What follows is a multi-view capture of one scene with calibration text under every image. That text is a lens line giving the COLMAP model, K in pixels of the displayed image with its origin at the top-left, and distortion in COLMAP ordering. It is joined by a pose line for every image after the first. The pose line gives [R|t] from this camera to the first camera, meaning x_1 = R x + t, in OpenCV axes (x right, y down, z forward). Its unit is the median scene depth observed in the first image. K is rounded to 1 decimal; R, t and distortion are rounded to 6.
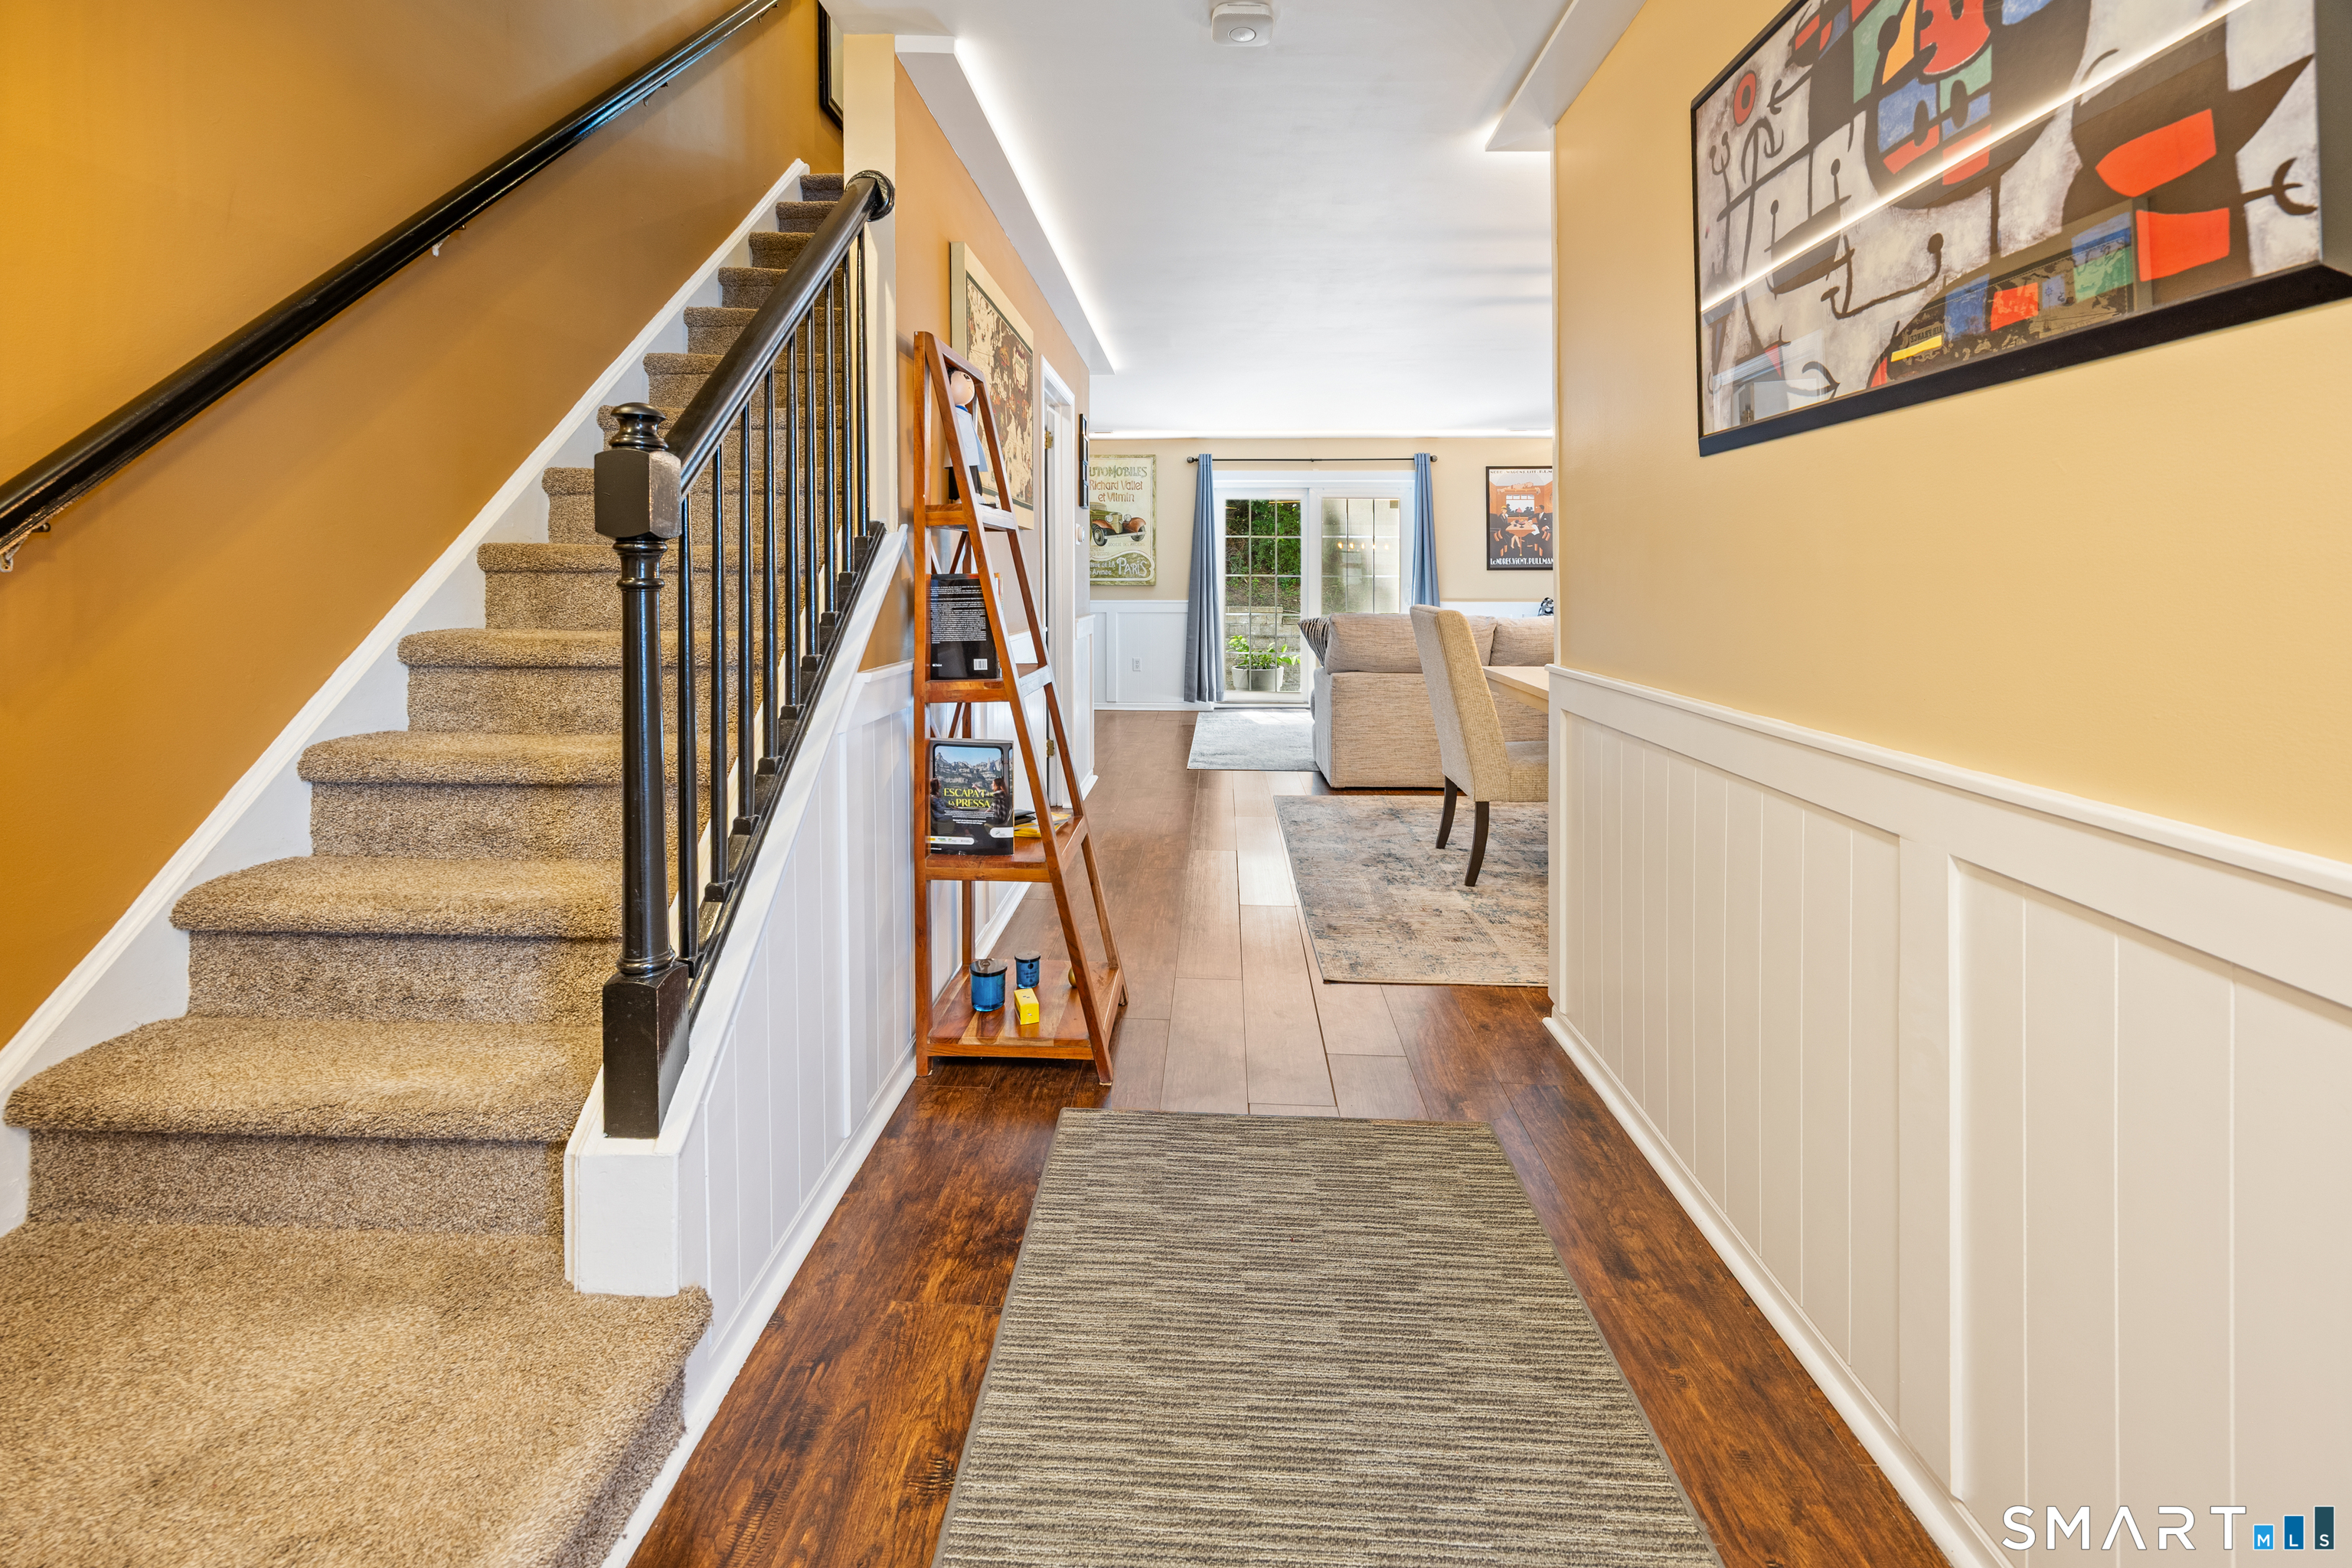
lens RADIAL K [[932.9, 0, 1193.3], [0, 932.9, 628.9], [0, 0, 1]] dist [-0.003820, 0.001324]
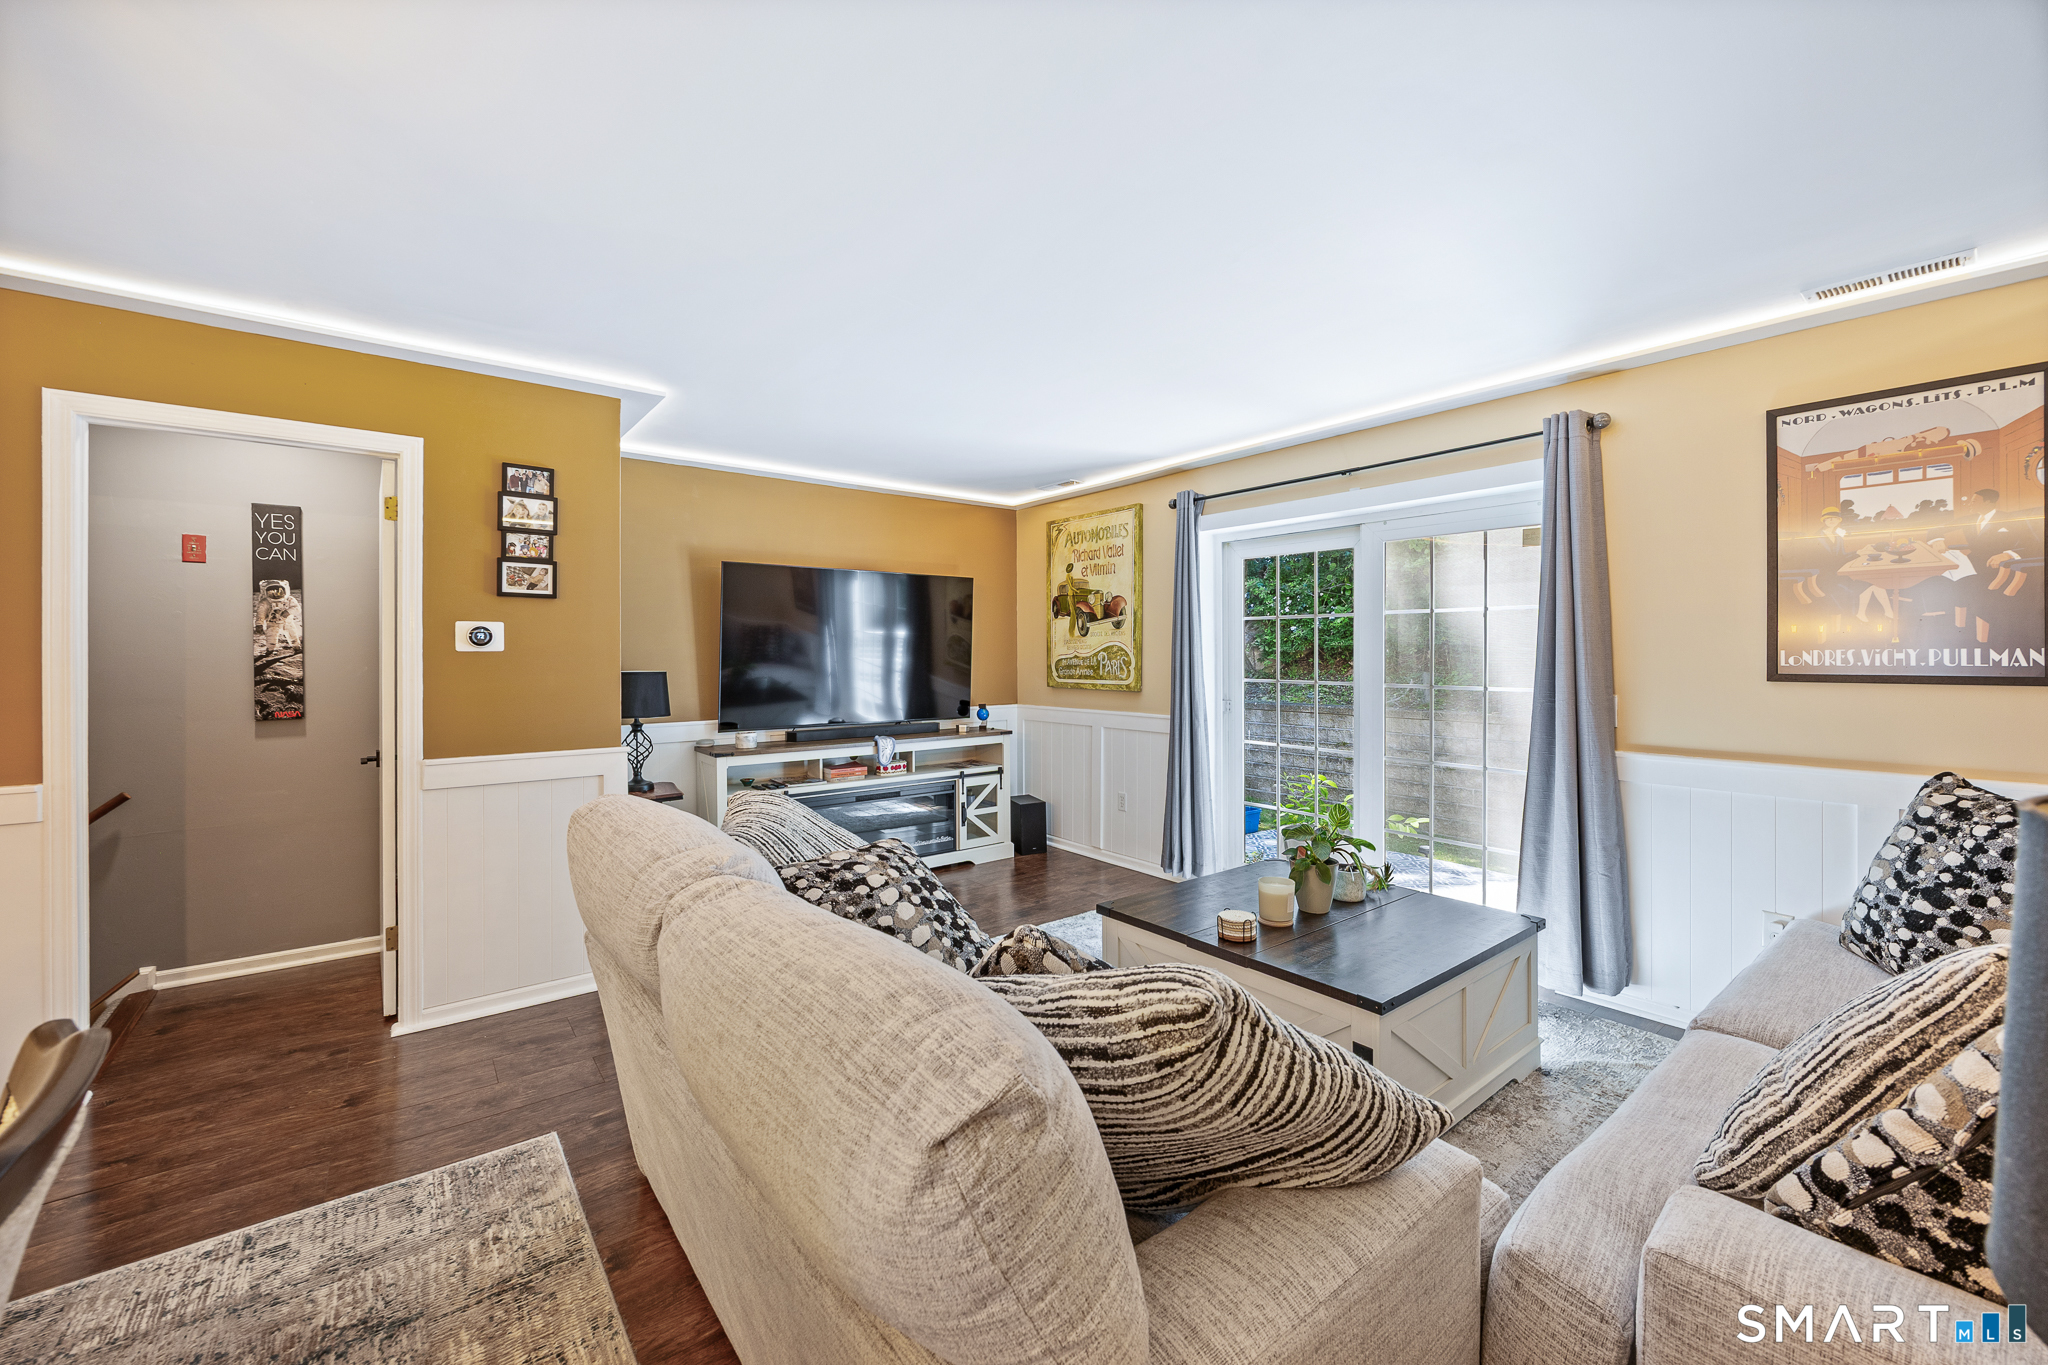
lens RADIAL K [[812.3, 0, 1049.6], [0, 812.3, 674.9], [0, 0, 1]] dist [-0.003820, 0.001324]
pose [[0.639836, 0.018848, -0.768280, 0.383839], [-0.039793, 0.999171, -0.008628, -0.051421], [0.767480, 0.036093, 0.640056, 0.564360]]
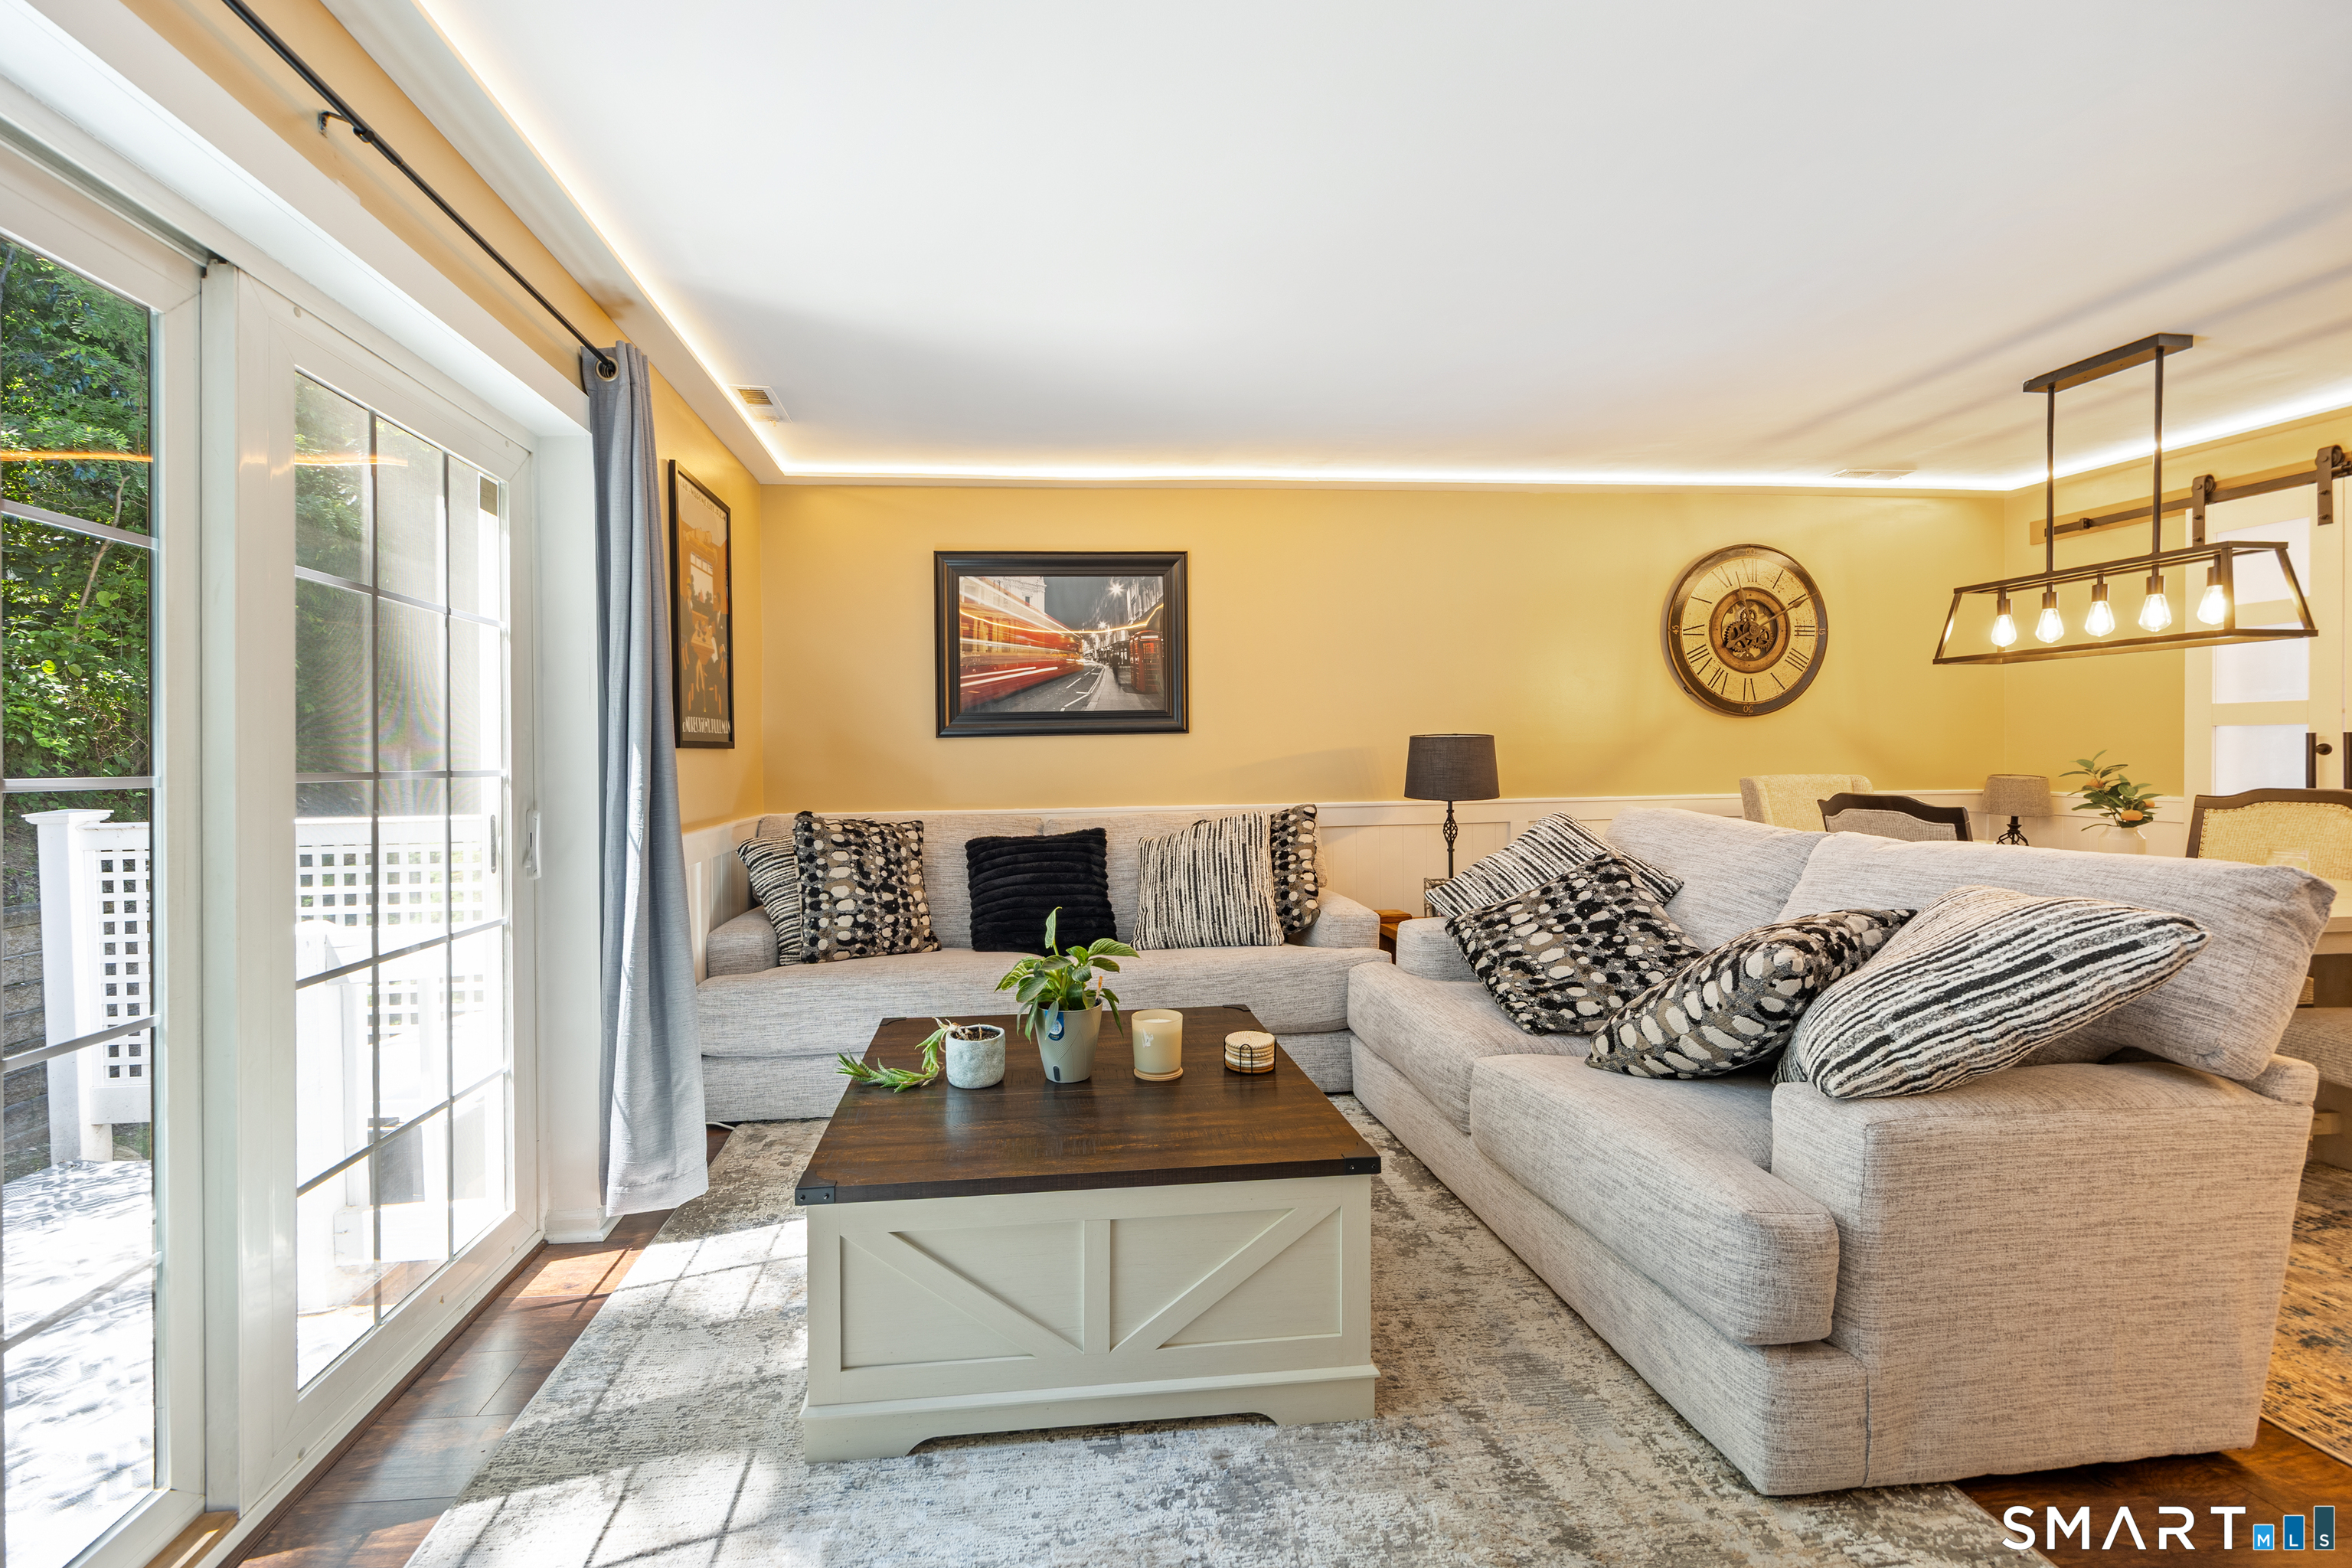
lens RADIAL K [[932.9, 0, 1160.4], [0, 932.9, 763.0], [0, 0, 1]] dist [-0.003820, 0.001324]
pose [[-0.125040, -0.013908, 0.992054, -0.068485], [0.073237, 0.997044, 0.023209, -0.052254], [-0.989445, 0.075557, -0.123652, 0.868950]]
